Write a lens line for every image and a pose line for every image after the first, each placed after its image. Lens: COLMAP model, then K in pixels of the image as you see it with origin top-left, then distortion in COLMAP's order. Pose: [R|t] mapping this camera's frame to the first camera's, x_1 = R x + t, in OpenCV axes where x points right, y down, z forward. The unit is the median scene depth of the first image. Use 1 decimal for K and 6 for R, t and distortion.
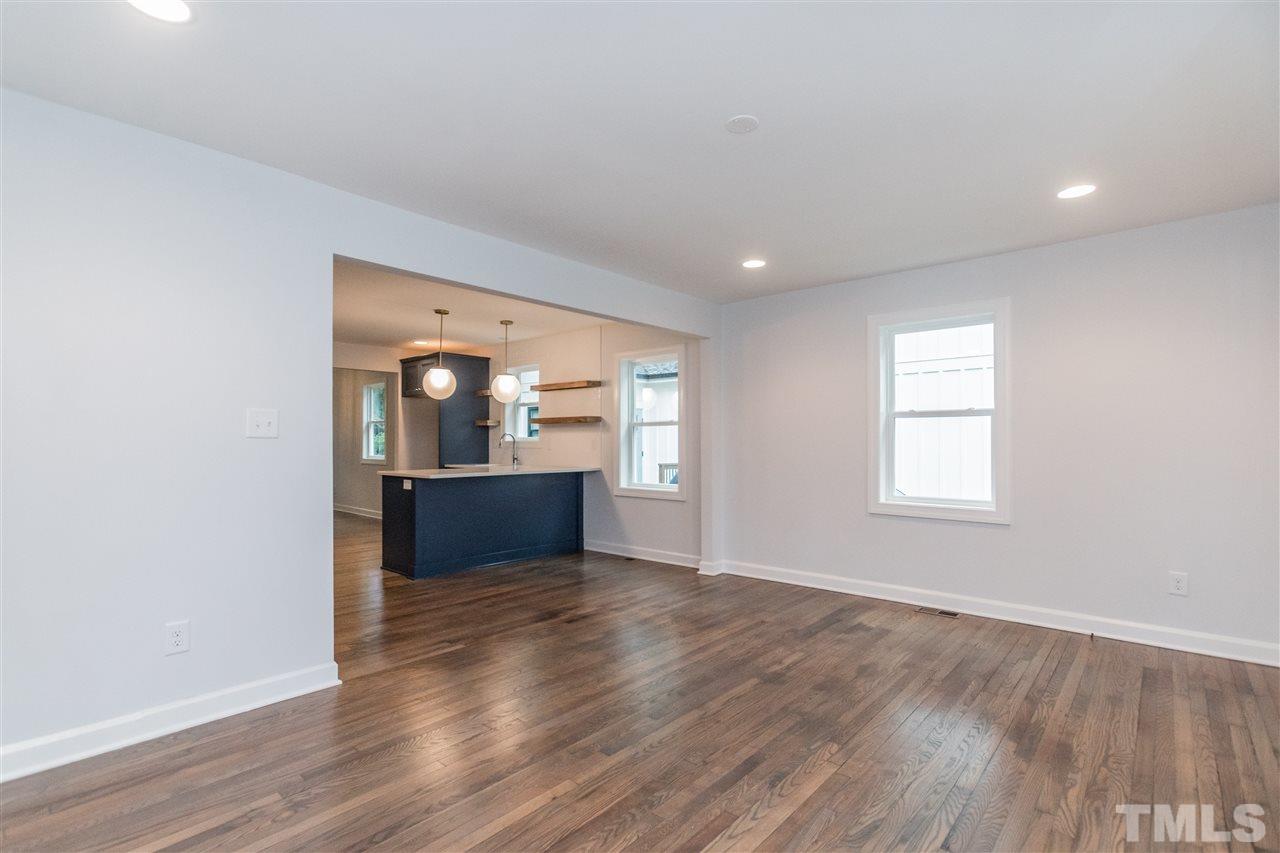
lens RADIAL K [[592.2, 0, 607.7], [0, 592.2, 447.7], [0, 0, 1]] dist [-0.002039, 0.000102]
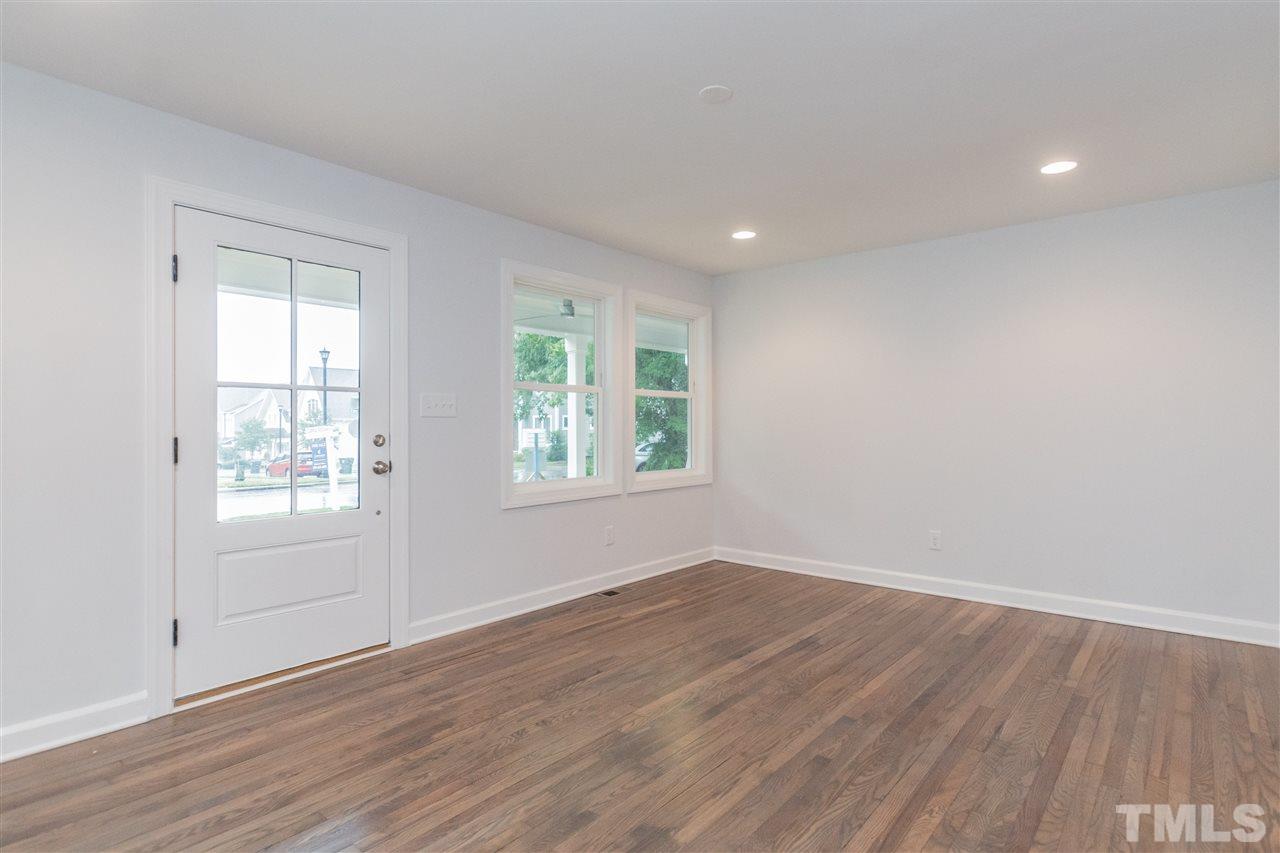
lens RADIAL K [[619.9, 0, 631.7], [0, 619.9, 429.6], [0, 0, 1]] dist [-0.000489, 0.002123]
pose [[-0.999450, 0.001721, -0.033110, 0.413300], [0.001242, 0.999895, 0.014458, -0.009444], [0.033131, 0.014408, -0.999347, 2.064279]]
